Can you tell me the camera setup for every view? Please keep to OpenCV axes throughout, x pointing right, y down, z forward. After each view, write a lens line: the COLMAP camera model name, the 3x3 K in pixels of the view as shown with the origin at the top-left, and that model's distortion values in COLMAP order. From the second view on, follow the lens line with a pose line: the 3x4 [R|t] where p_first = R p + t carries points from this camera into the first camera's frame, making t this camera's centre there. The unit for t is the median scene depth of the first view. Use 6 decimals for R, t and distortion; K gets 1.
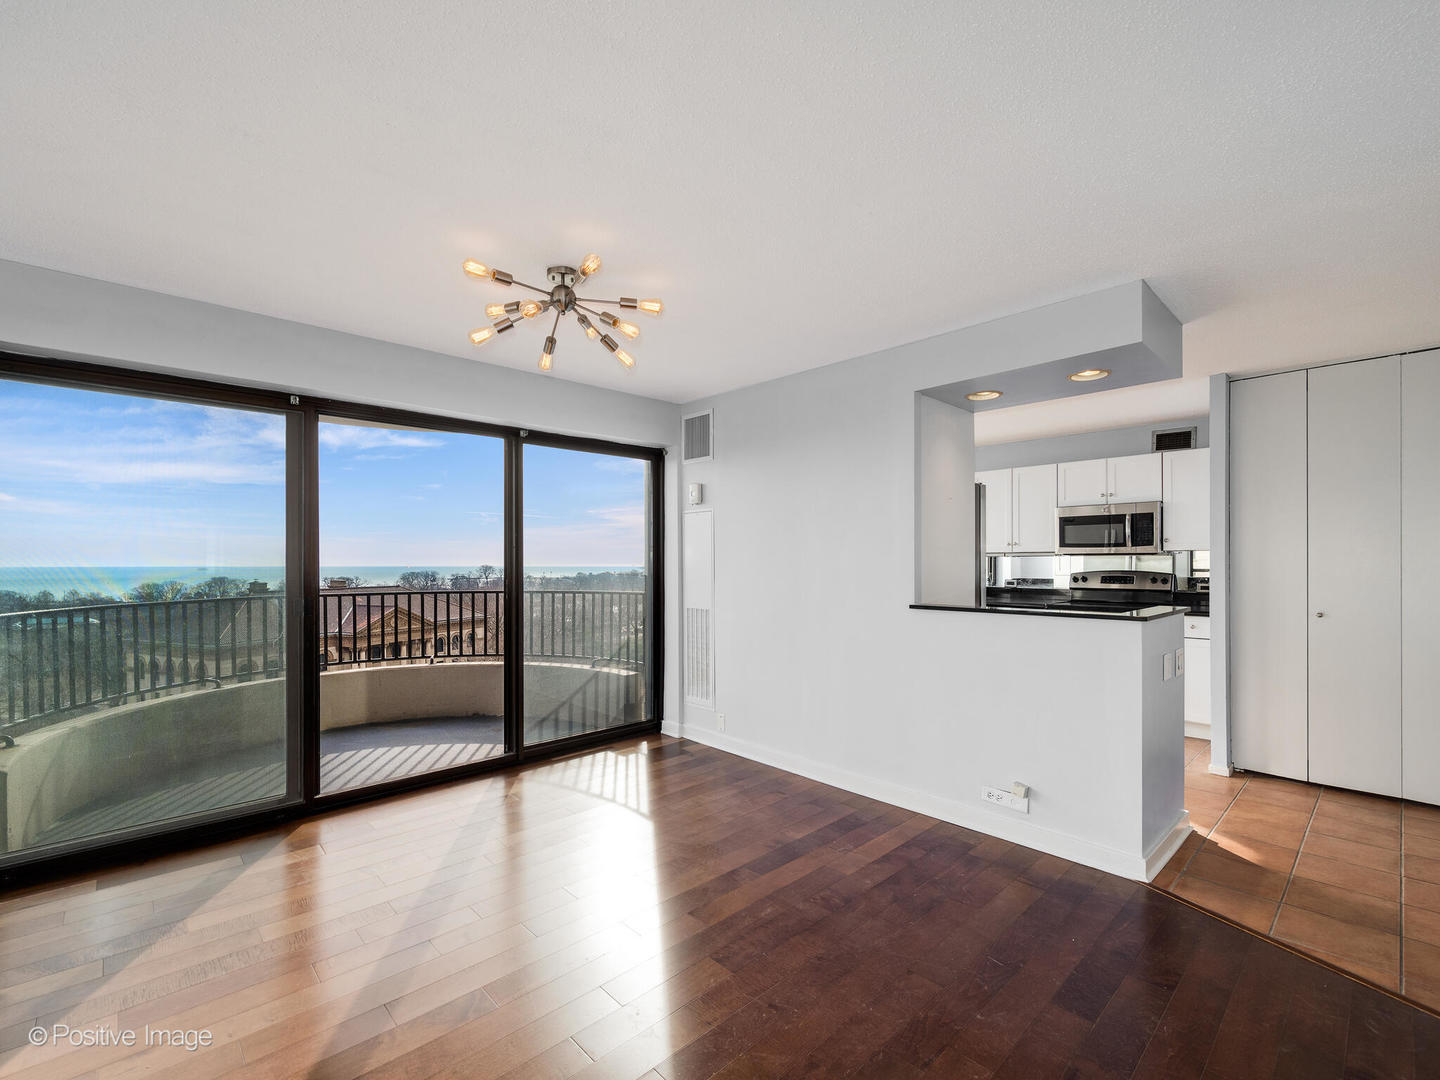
lens RADIAL K [[650.2, 0, 730.6], [0, 650.2, 557.1], [0, 0, 1]] dist [0.001708, 0.000042]
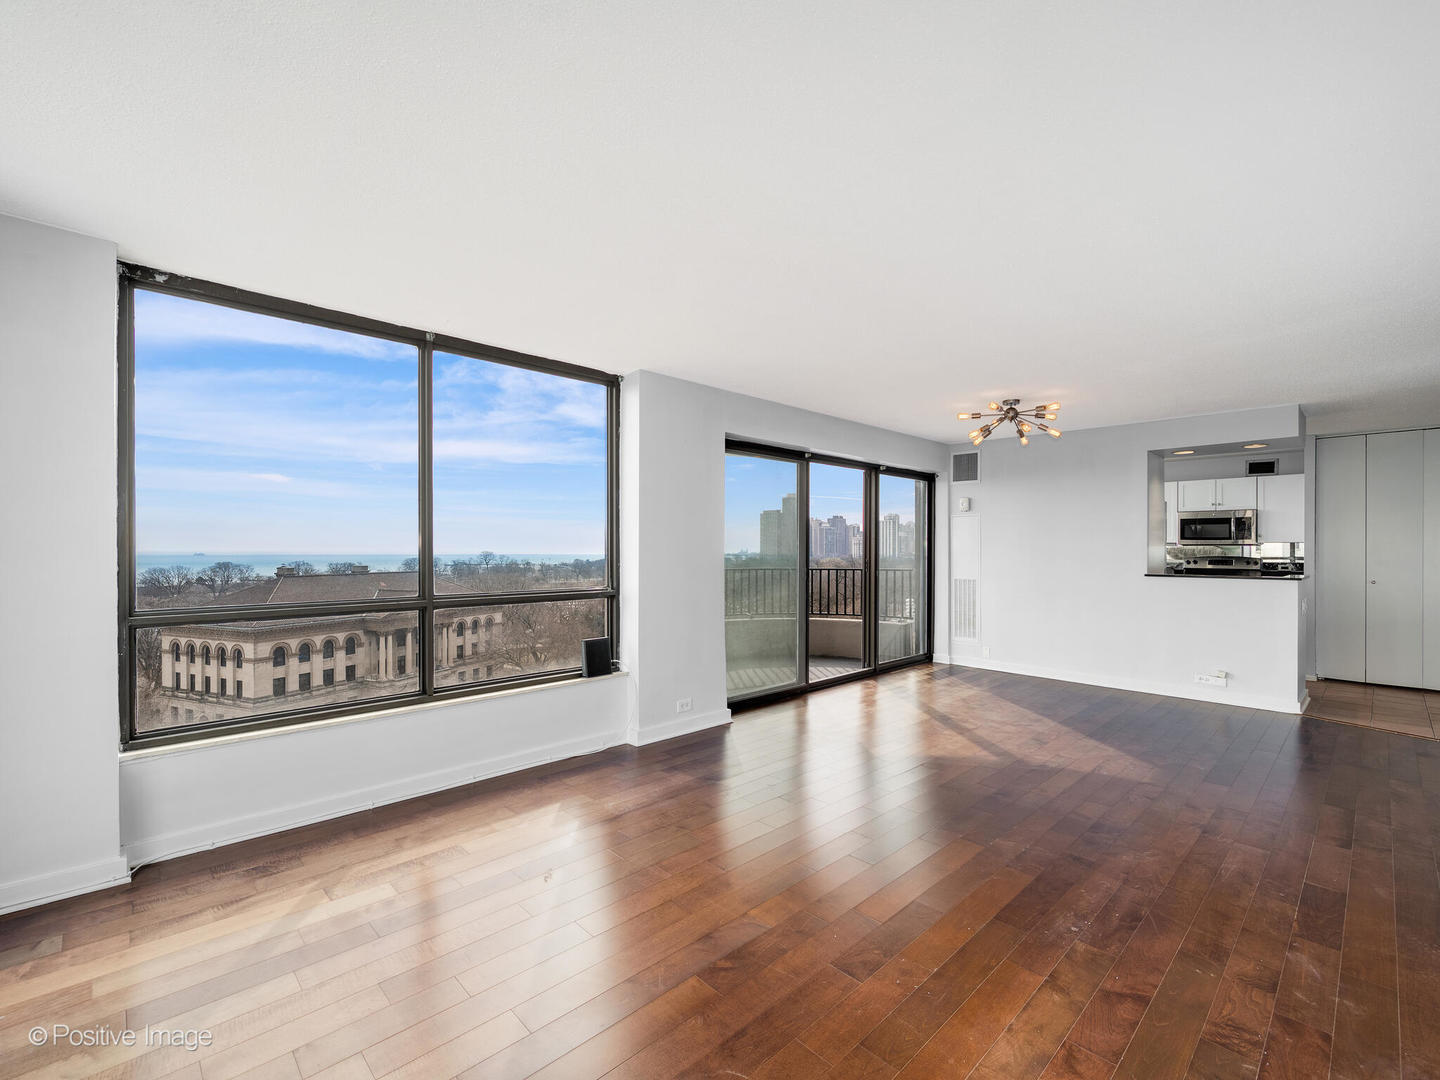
lens RADIAL K [[644.4, 0, 731.1], [0, 644.4, 544.8], [0, 0, 1]] dist [0.003735, 0.000262]
pose [[0.999815, 0.004462, 0.018730, -0.608606], [-0.004466, 0.999990, 0.000183, 0.000557], [-0.018729, -0.000267, 0.999825, -0.493463]]
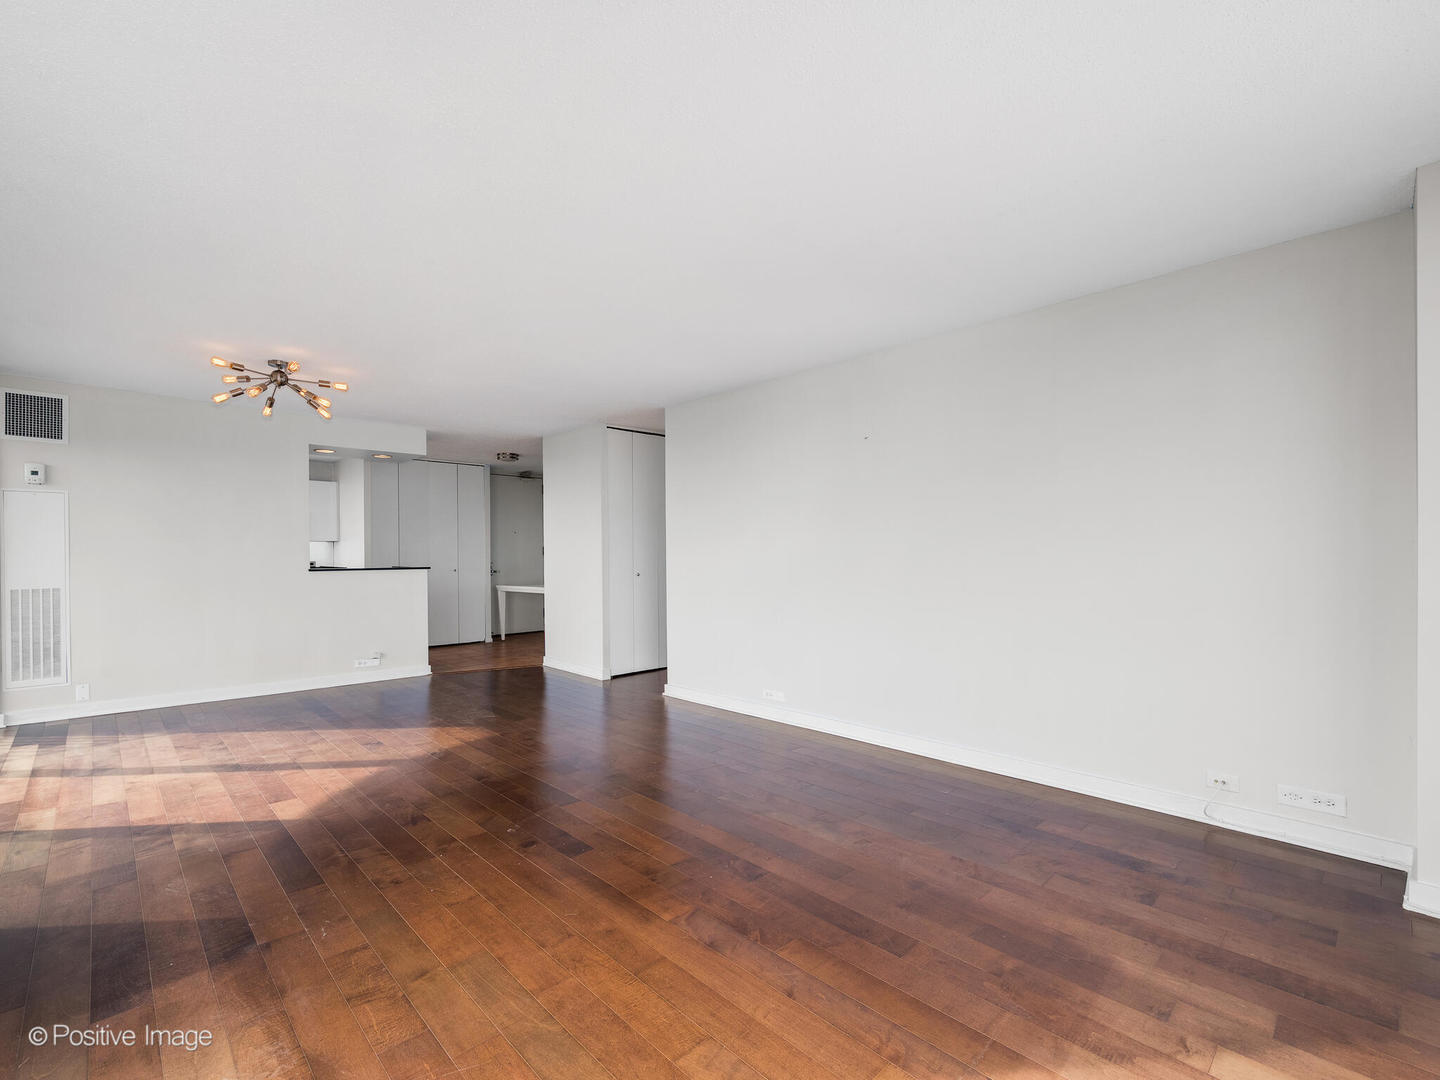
lens RADIAL K [[650.2, 0, 730.6], [0, 650.2, 557.1], [0, 0, 1]] dist [0.001708, 0.000042]
pose [[-0.021390, -0.002815, 0.999767, -1.031975], [-0.001284, 0.999995, 0.002788, 0.025298], [-0.999770, -0.001224, -0.021394, -0.043972]]
